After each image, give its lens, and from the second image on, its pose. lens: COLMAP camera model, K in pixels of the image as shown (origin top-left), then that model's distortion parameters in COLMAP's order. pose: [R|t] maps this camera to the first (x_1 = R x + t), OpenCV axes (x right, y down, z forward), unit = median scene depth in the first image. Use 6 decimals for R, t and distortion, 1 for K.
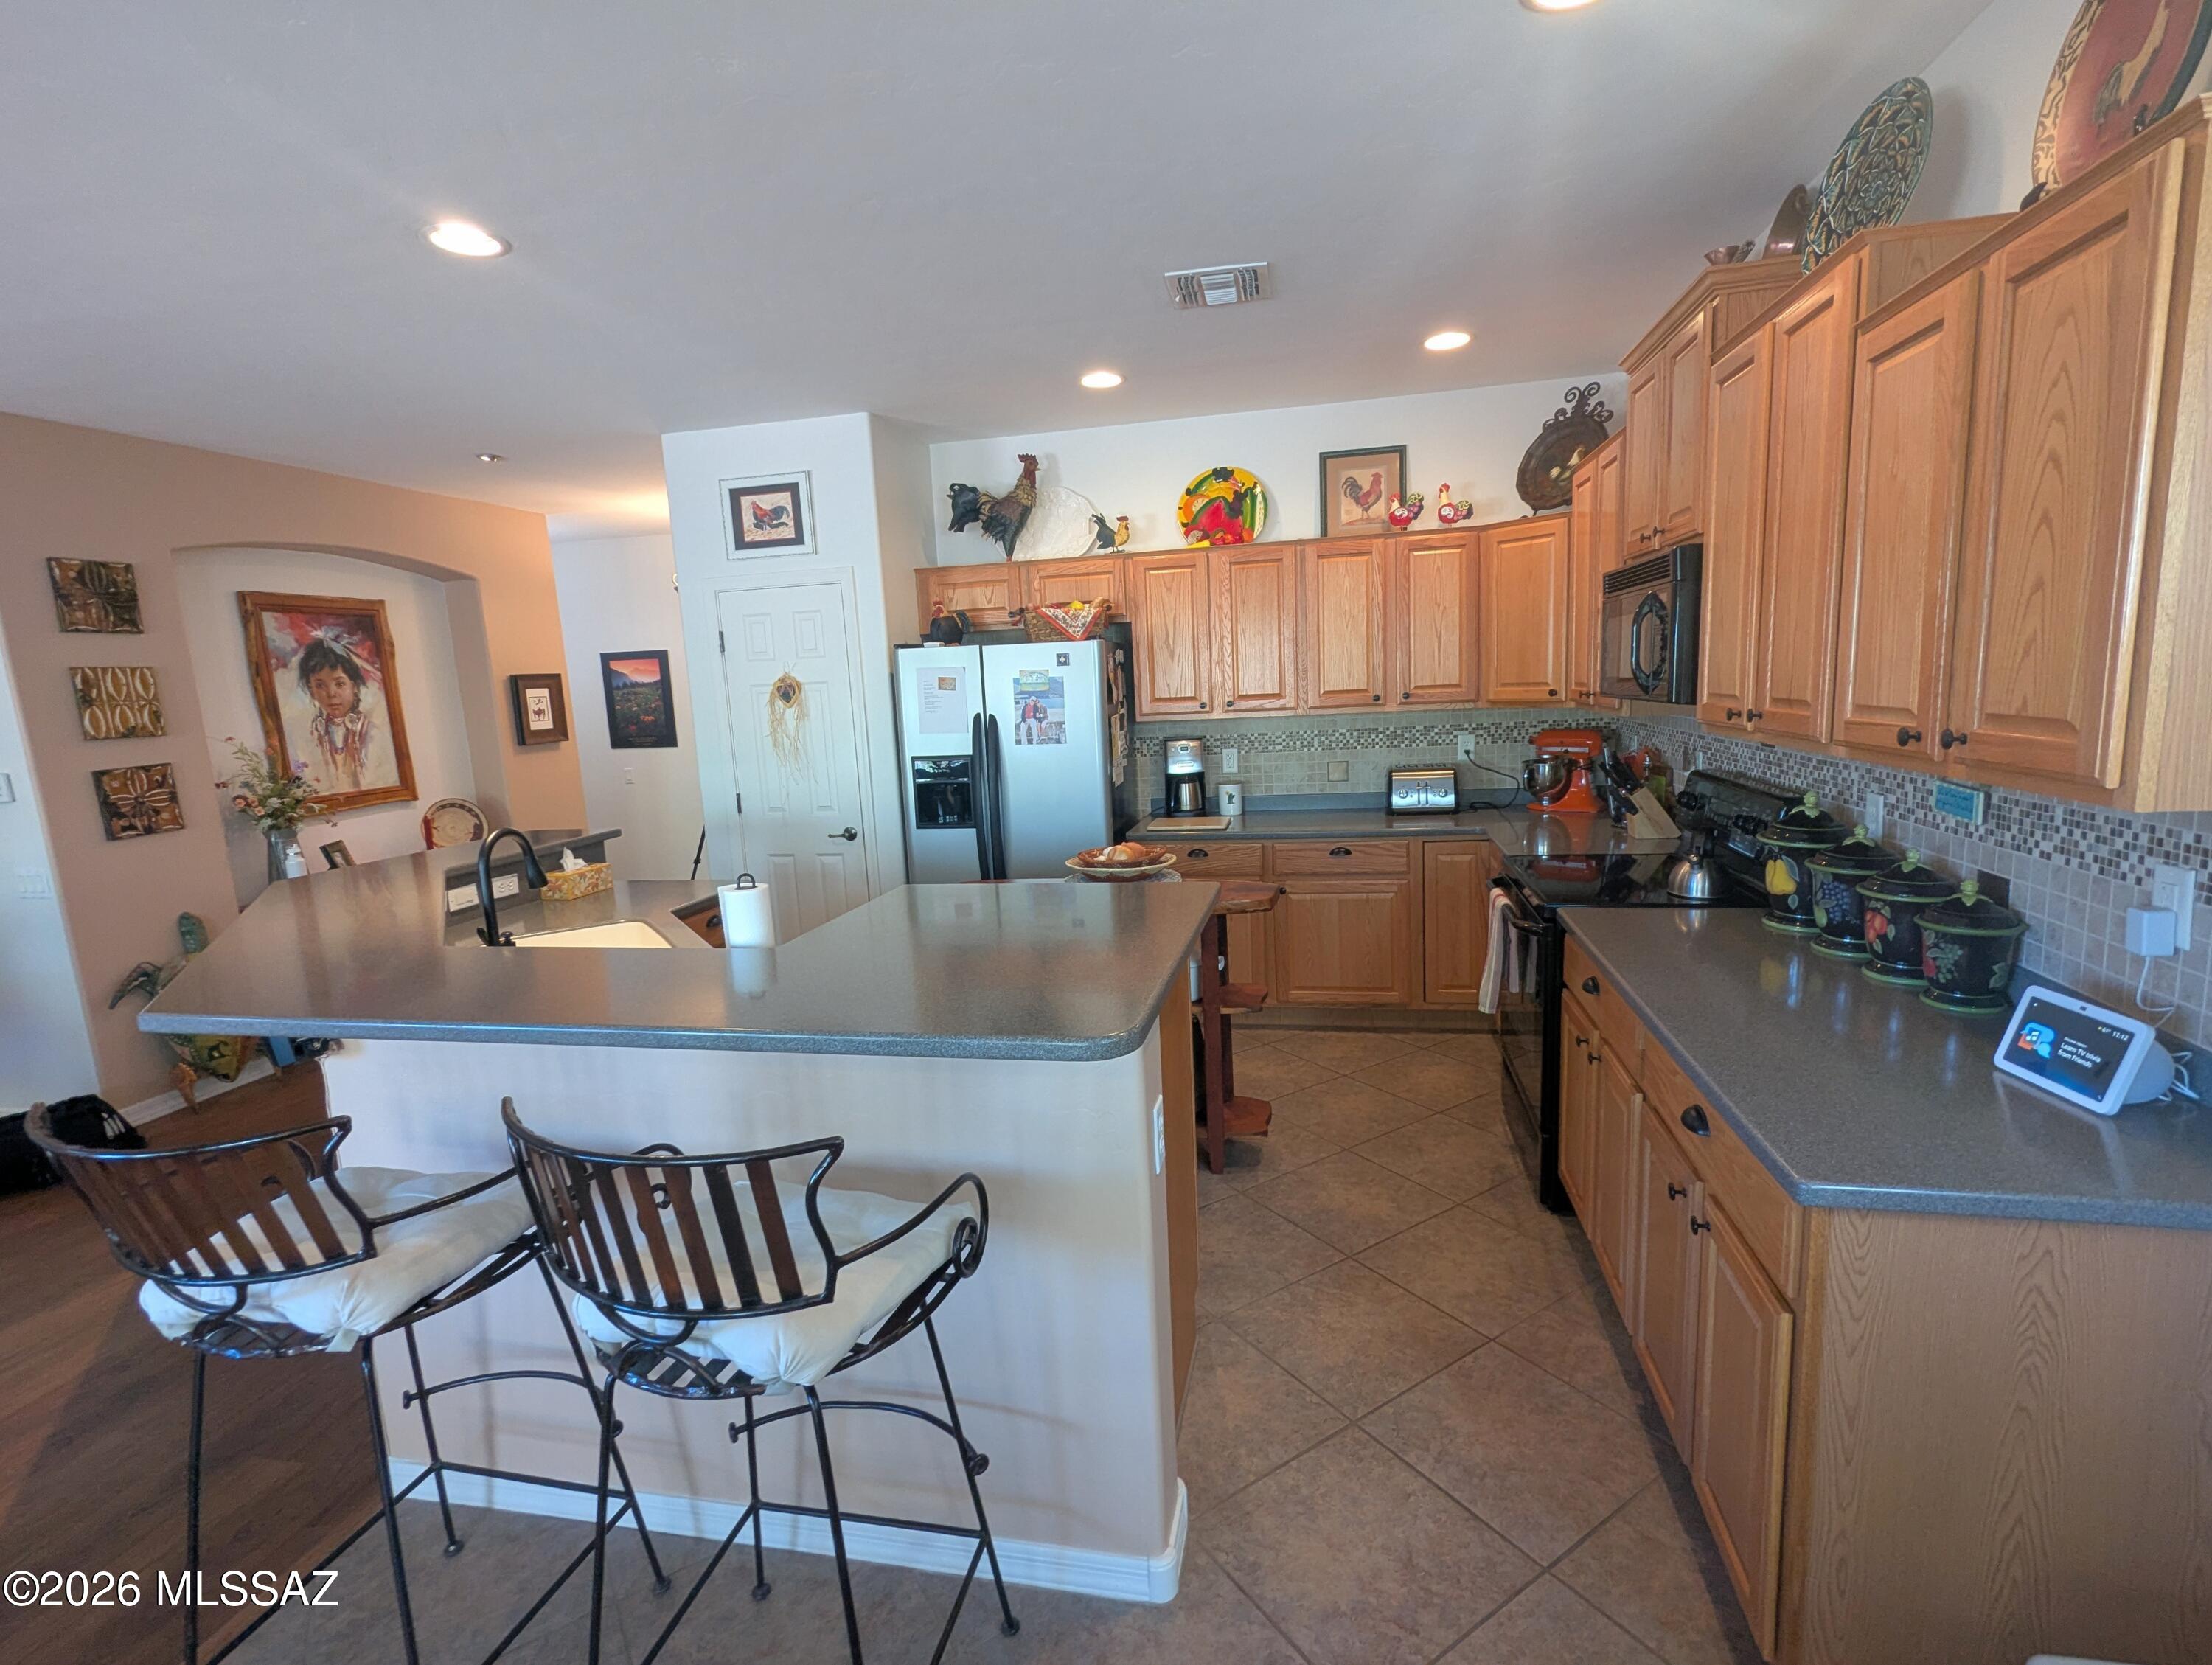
lens RADIAL K [[1048.3, 0, 1110.3], [0, 1048.3, 838.2], [0, 0, 1]] dist [0.000307, -0.000891]
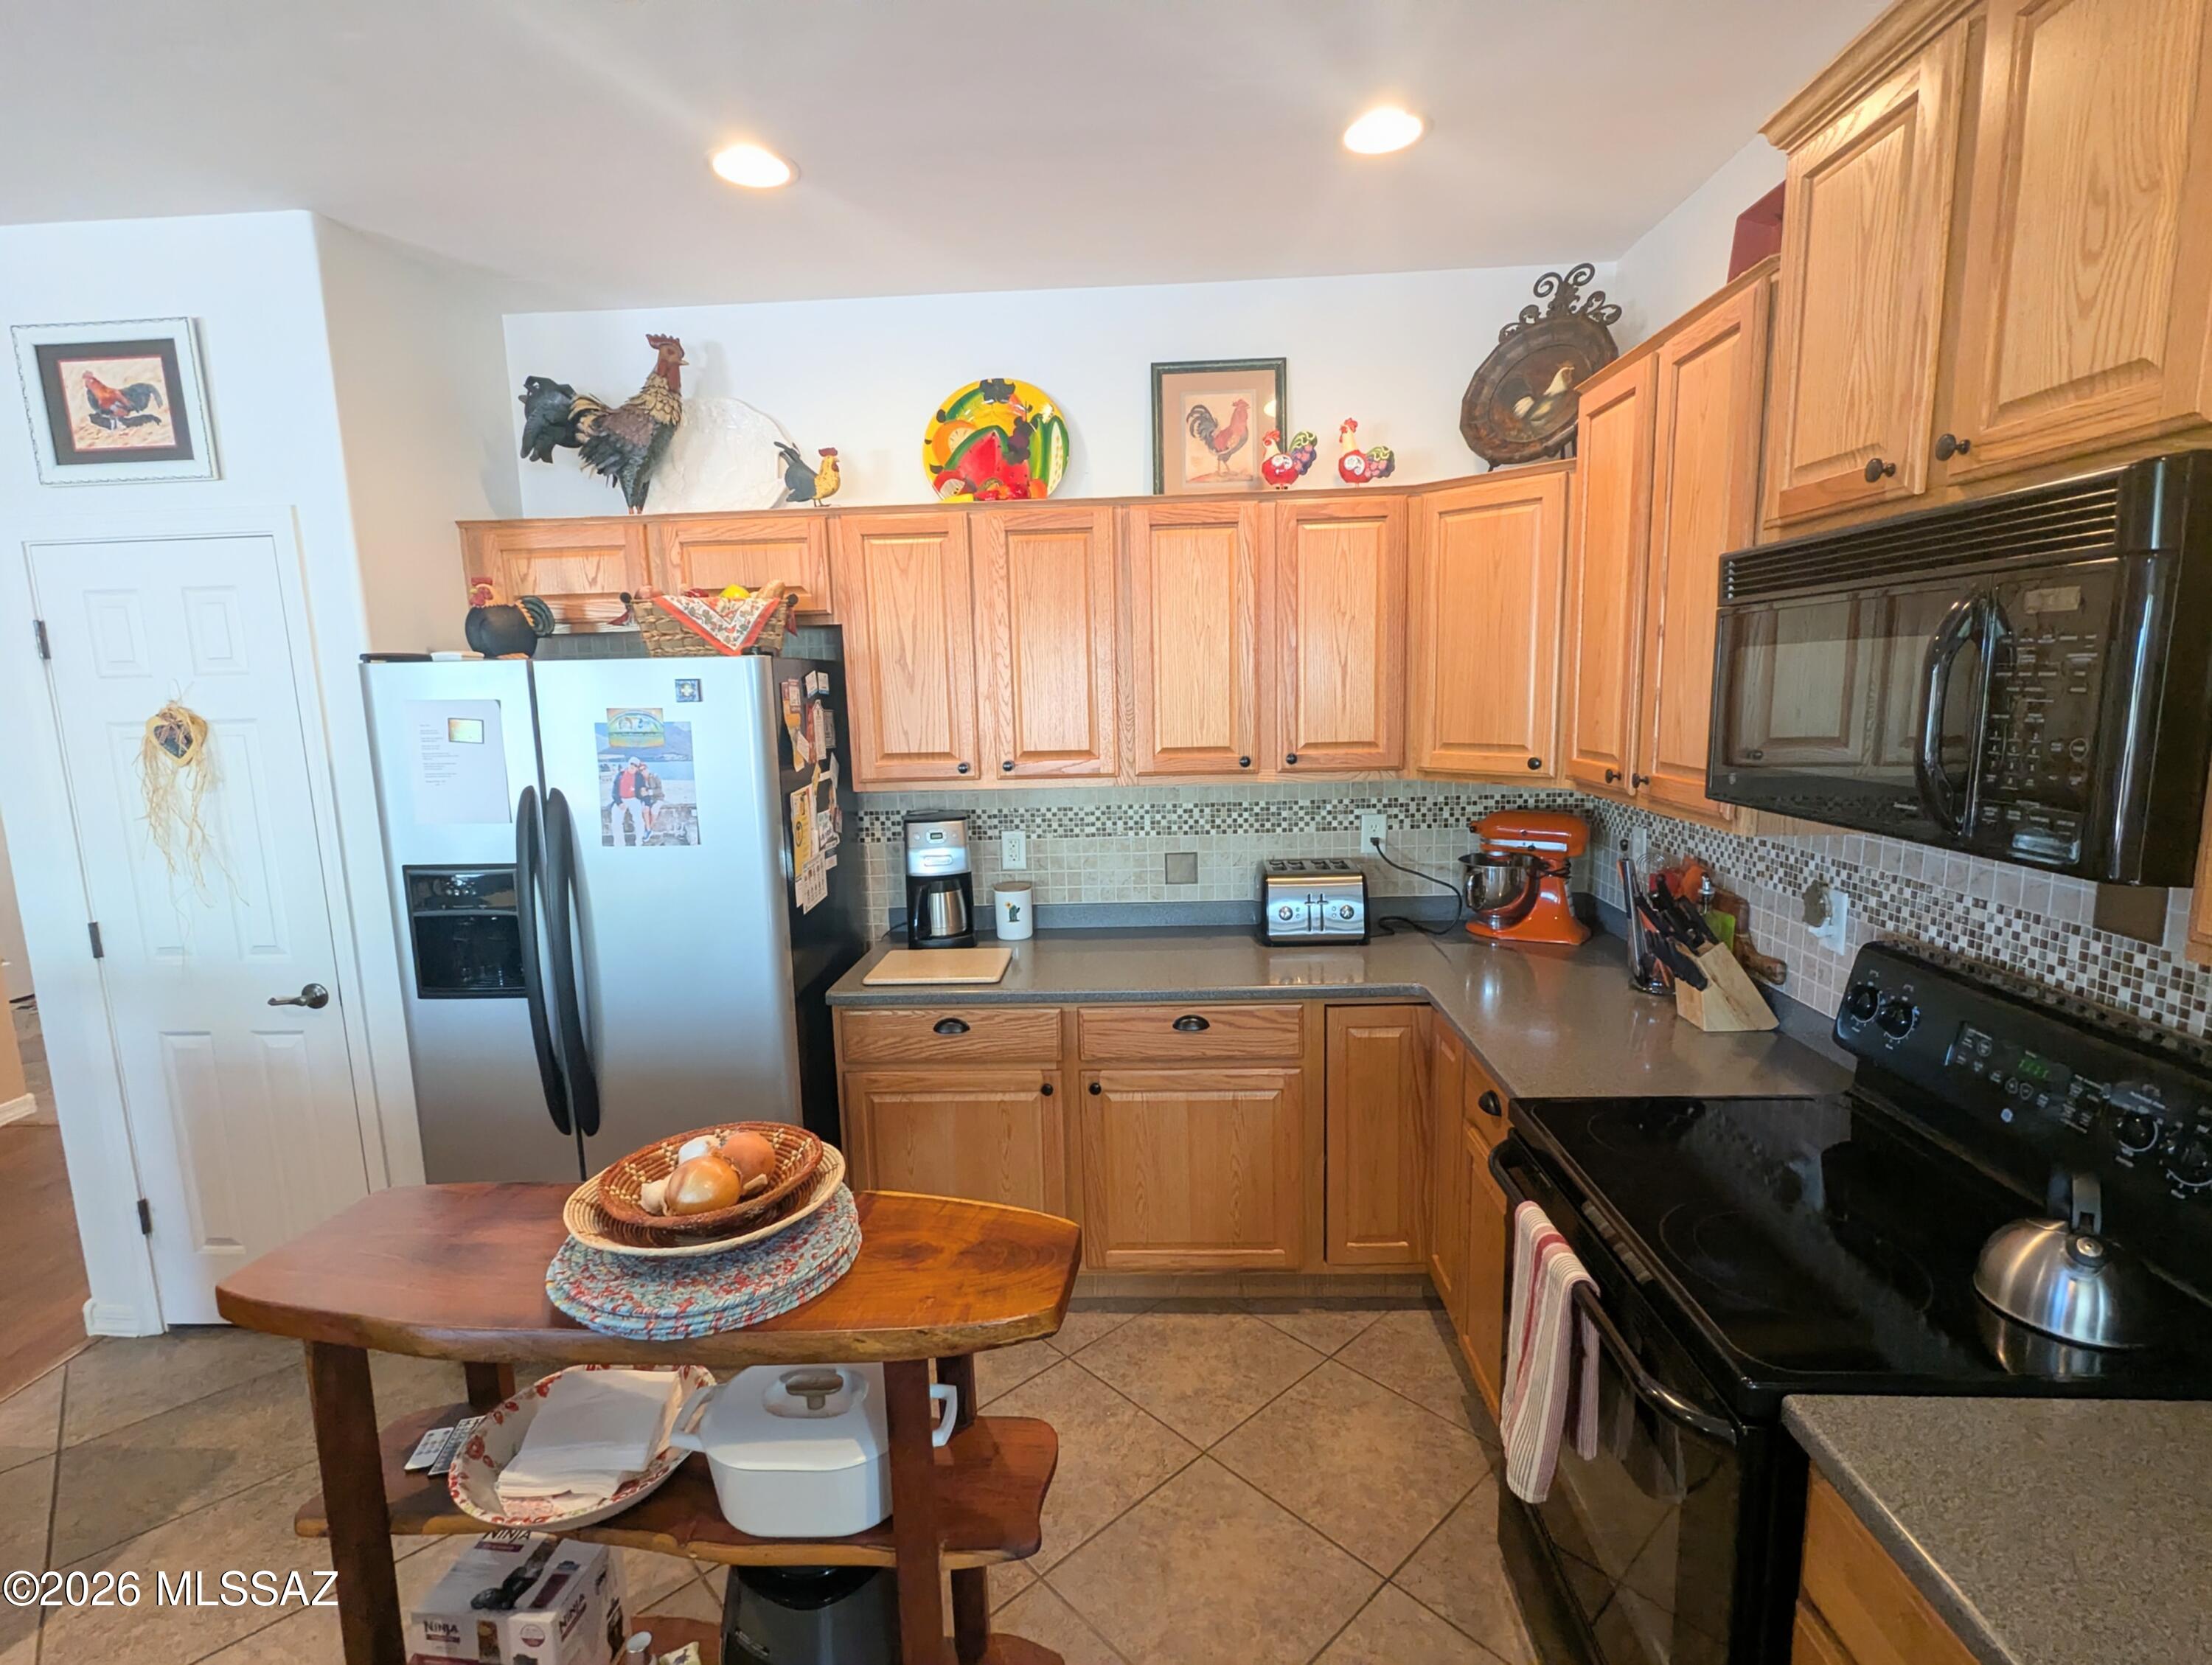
lens RADIAL K [[1048.3, 0, 1109.1], [0, 1048.3, 837.4], [0, 0, 1]] dist [0.000307, -0.000891]
pose [[0.985887, -0.003462, 0.167376, 0.072254], [0.004708, 0.999964, -0.007044, -0.084603], [-0.167345, 0.007733, 0.985868, 0.406030]]
